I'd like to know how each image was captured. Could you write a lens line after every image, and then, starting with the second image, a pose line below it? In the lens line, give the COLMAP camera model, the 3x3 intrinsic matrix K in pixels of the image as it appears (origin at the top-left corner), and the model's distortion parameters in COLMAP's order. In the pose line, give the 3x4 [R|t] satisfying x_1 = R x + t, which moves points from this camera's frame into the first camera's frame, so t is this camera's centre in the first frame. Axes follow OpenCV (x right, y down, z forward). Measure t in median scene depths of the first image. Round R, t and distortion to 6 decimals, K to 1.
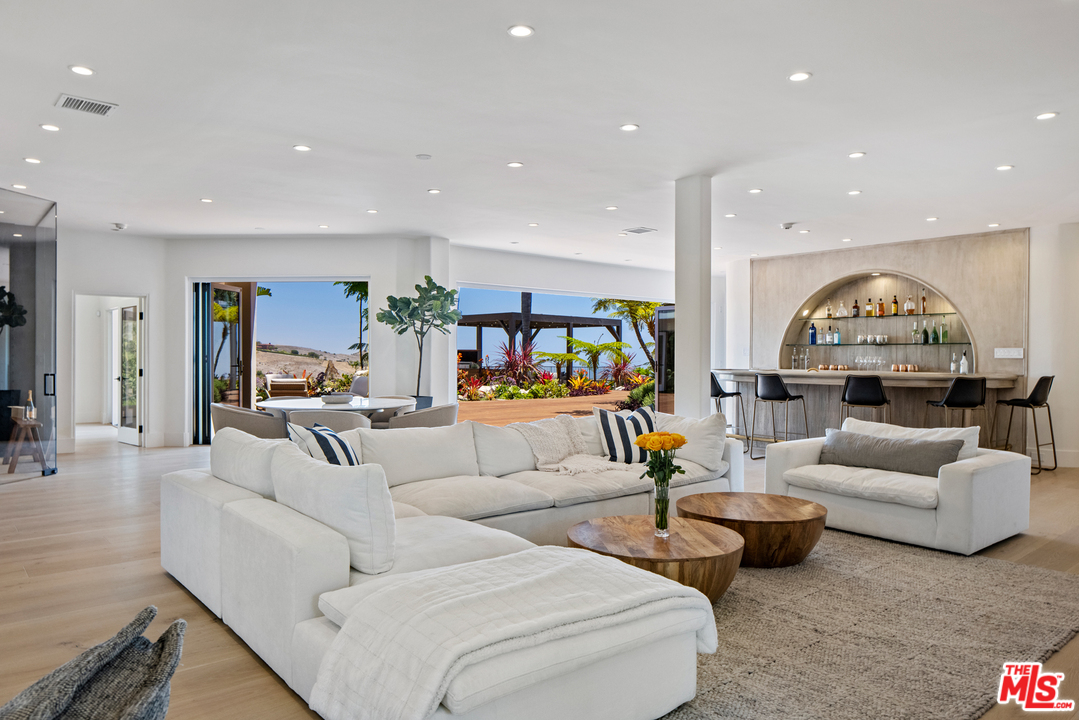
lens RADIAL K [[730.2, 0, 532.8], [0, 730.2, 359.3], [0, 0, 1]] dist [-0.004838, -0.002365]
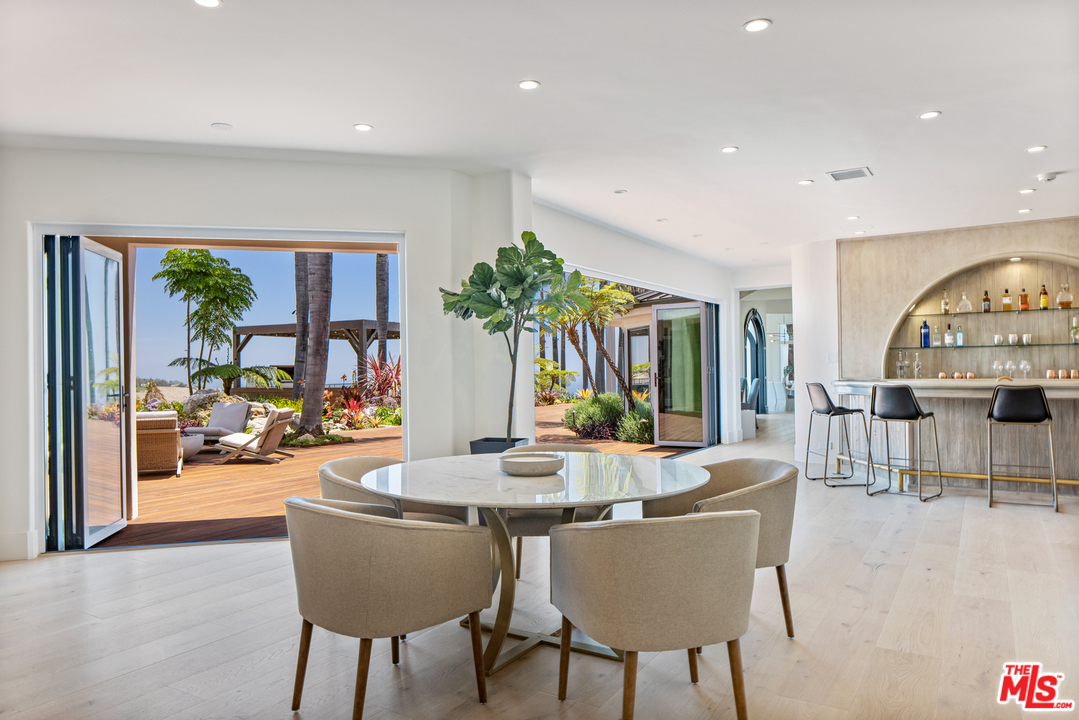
lens RADIAL K [[730.2, 0, 529.3], [0, 730.2, 367.2], [0, 0, 1]] dist [-0.004838, -0.002365]
pose [[0.951849, -0.016912, 0.306102, -0.287390], [0.019662, 0.999789, -0.005904, -0.002780], [-0.305937, 0.011639, 0.951981, 0.397163]]
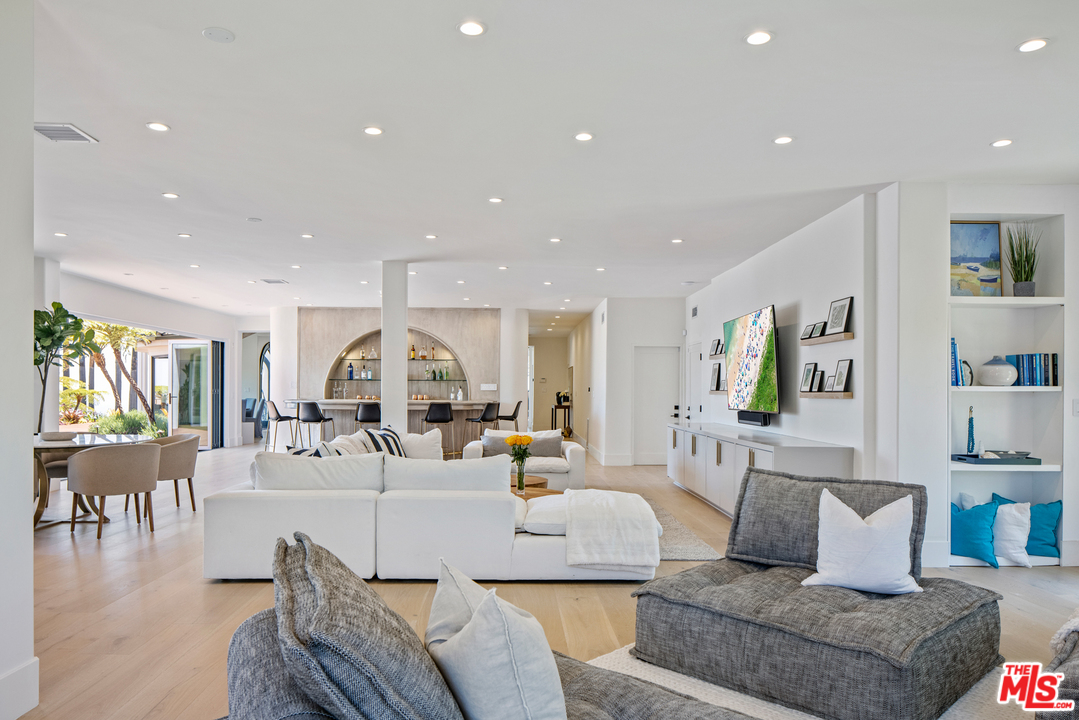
lens RADIAL K [[730.2, 0, 533.6], [0, 730.2, 386.1], [0, 0, 1]] dist [-0.004838, -0.002365]
pose [[0.622079, 0.002269, 0.782951, -0.436226], [0.001887, 0.999989, -0.004397, -0.002935], [-0.782952, 0.004213, 0.622068, -0.041183]]
